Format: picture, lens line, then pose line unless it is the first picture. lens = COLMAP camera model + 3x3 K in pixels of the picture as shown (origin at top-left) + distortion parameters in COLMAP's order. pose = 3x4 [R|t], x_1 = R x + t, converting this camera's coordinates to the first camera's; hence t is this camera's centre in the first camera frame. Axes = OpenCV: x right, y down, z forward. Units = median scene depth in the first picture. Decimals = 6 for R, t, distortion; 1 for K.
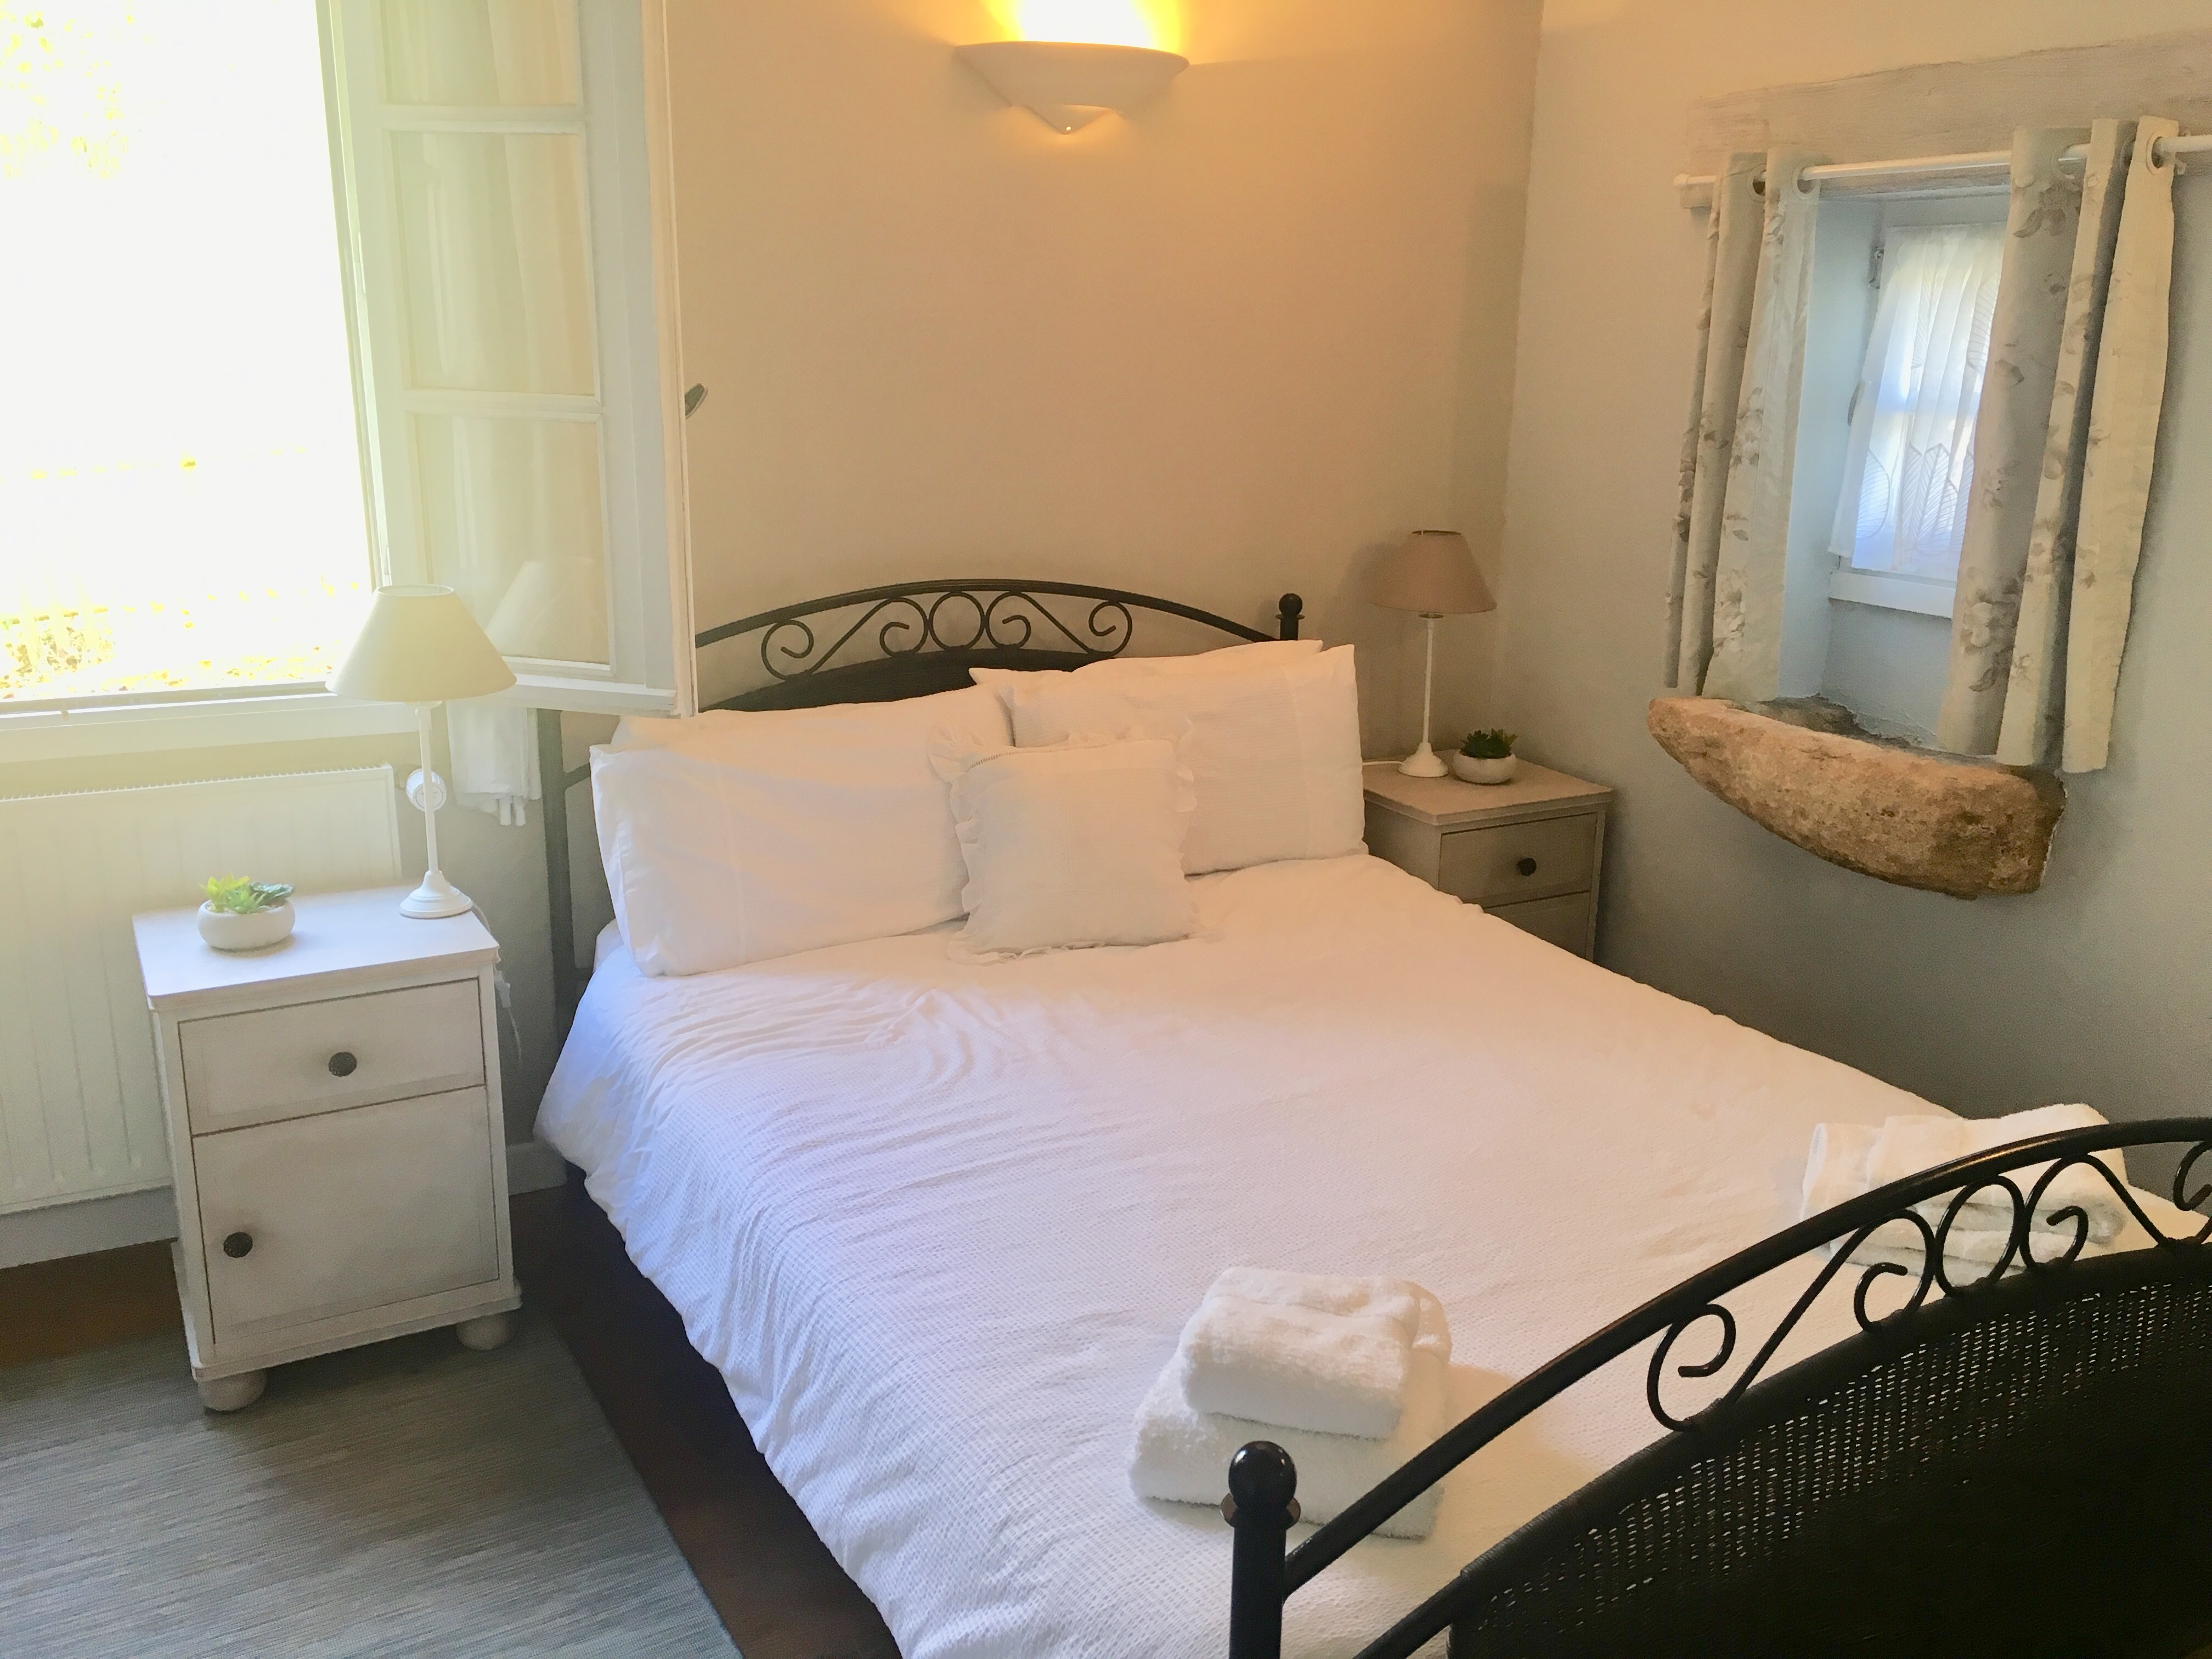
lens RADIAL K [[1898.0, 0, 1113.9], [0, 1898.0, 829.1], [0, 0, 1]] dist [0.054400, 0.011482]
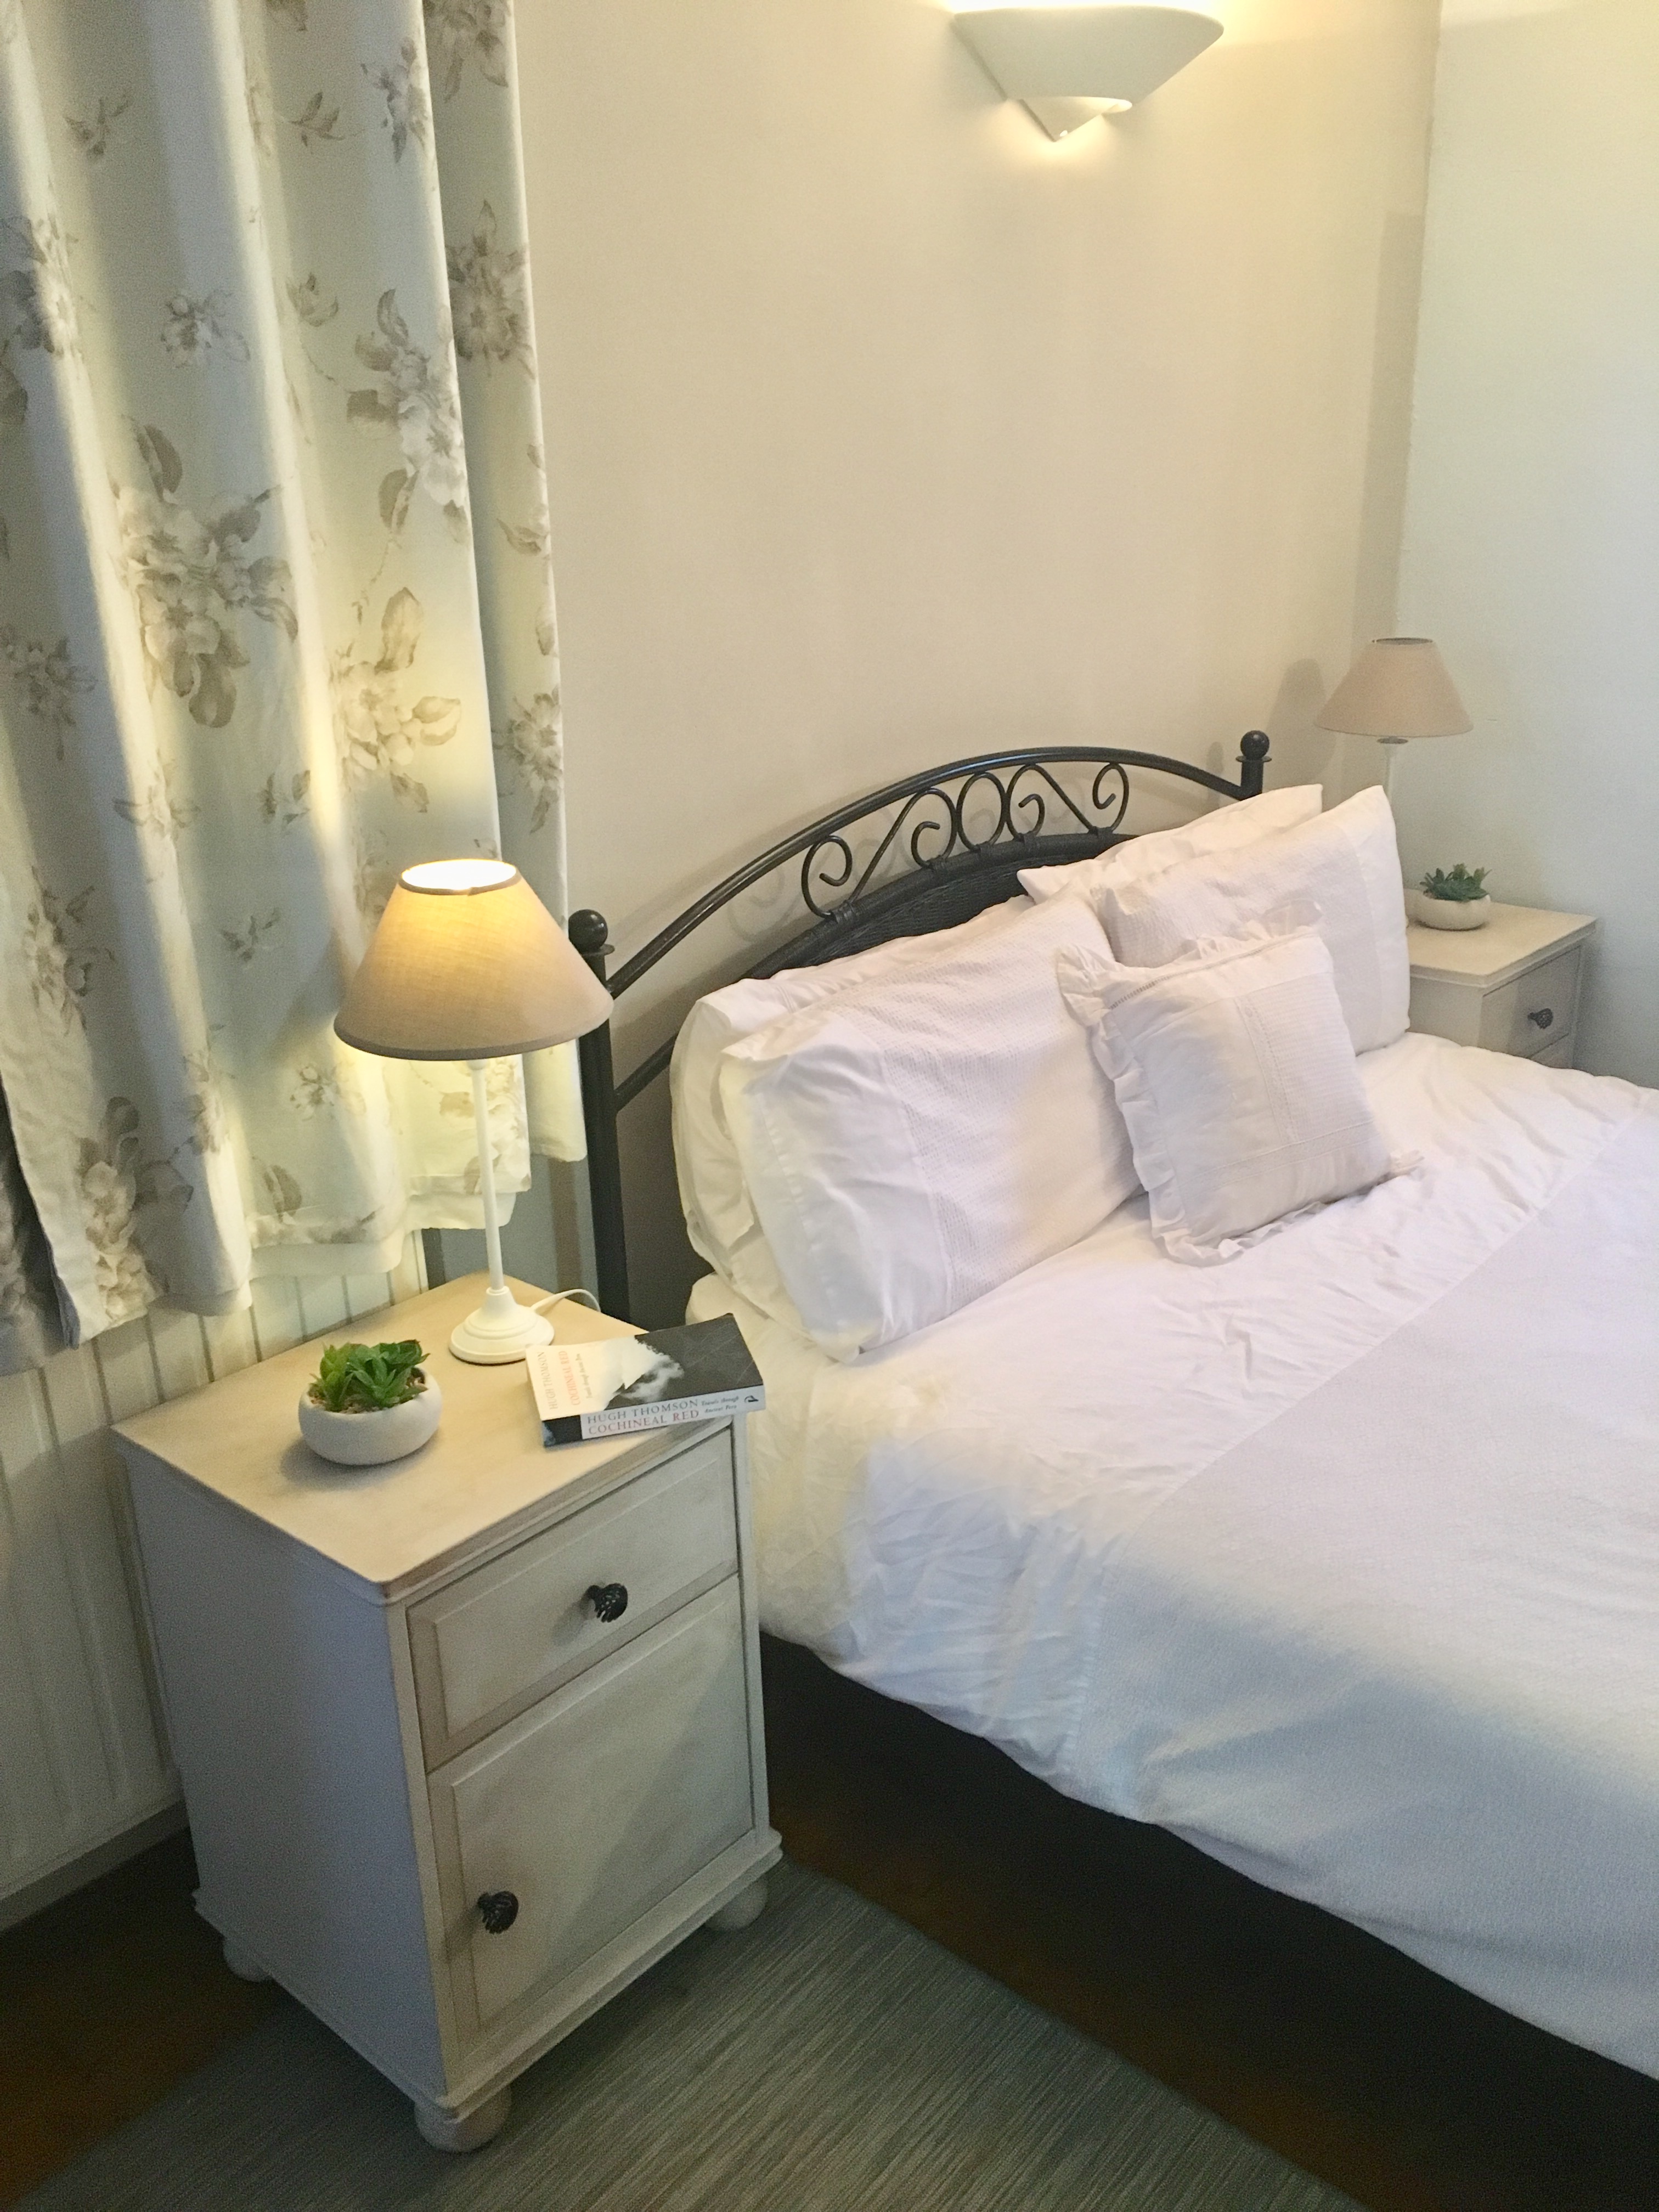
lens RADIAL K [[1898.0, 0, 827.9], [0, 1898.0, 1112.1], [0, 0, 1]] dist [0.054400, 0.011482]
pose [[0.938569, -0.157872, 0.306862, -0.398463], [0.132132, 0.985860, 0.103056, -0.077776], [-0.318793, -0.056179, 0.946158, 0.292966]]
